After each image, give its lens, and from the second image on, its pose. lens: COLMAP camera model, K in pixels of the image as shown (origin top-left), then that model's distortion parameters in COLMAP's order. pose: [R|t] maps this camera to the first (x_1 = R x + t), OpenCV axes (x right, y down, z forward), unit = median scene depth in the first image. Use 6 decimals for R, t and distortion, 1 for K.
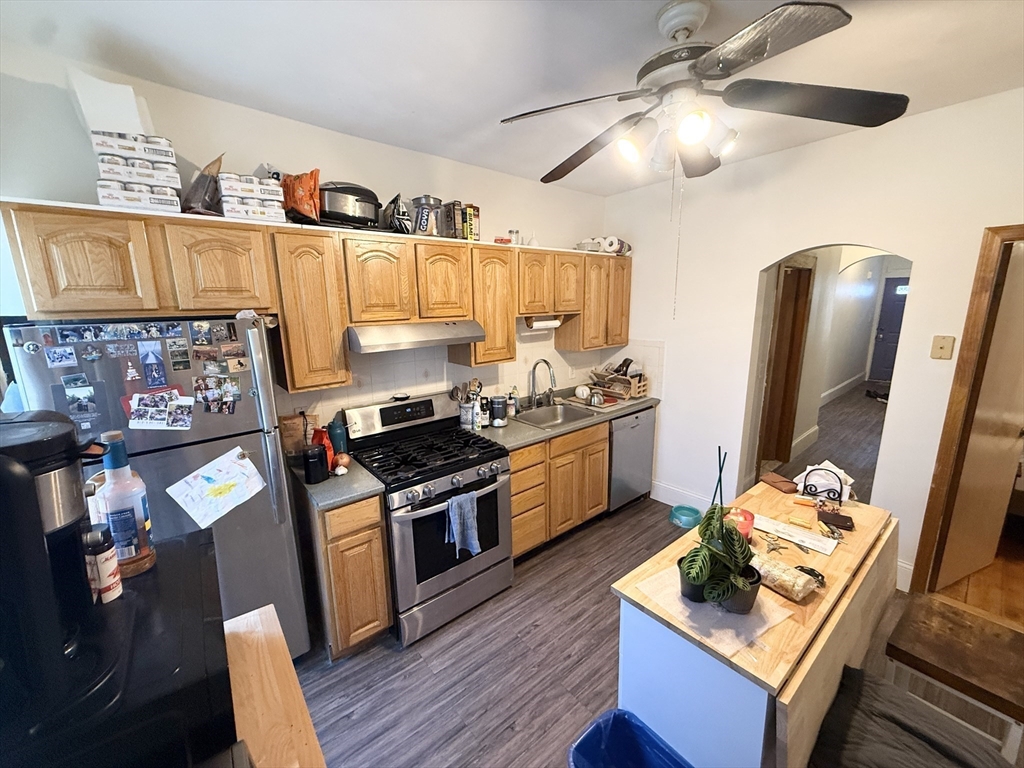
lens RADIAL K [[406.8, 0, 508.0], [0, 406.8, 381.3], [0, 0, 1]] dist [0.001622, -0.000178]
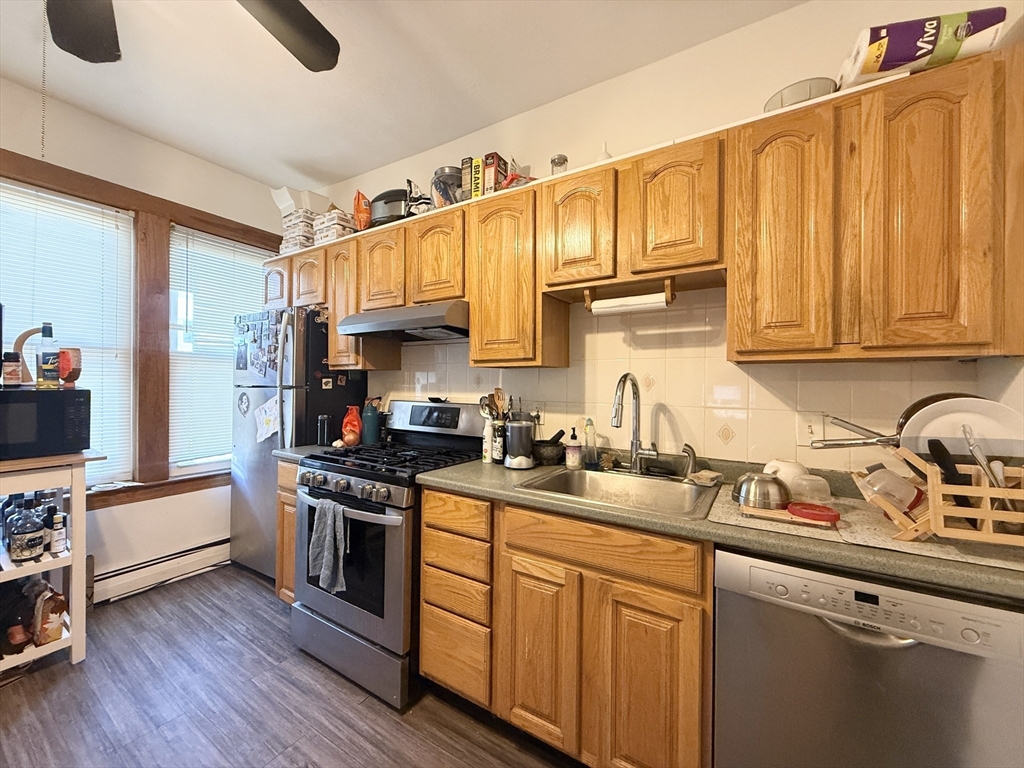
lens RADIAL K [[406.8, 0, 504.2], [0, 406.8, 382.6], [0, 0, 1]] dist [0.001622, -0.000178]
pose [[0.308186, 0.015792, -0.951195, 0.622804], [-0.205963, 0.977255, -0.050507, 0.017258], [0.928763, 0.211477, 0.304429, 0.843216]]
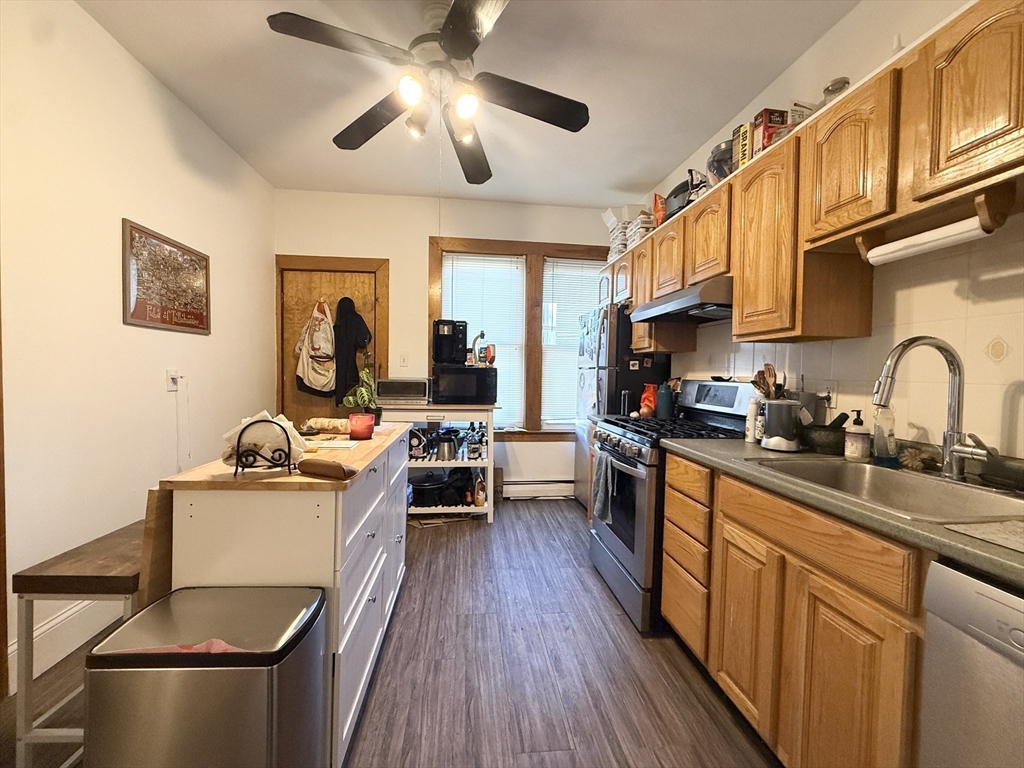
lens RADIAL K [[406.8, 0, 508.4], [0, 406.8, 381.6], [0, 0, 1]] dist [0.001622, -0.000178]
pose [[-0.544467, 0.026018, -0.838379, 0.725934], [-0.178078, 0.973148, 0.145849, -0.001412], [0.819661, 0.228707, -0.525213, 1.068934]]
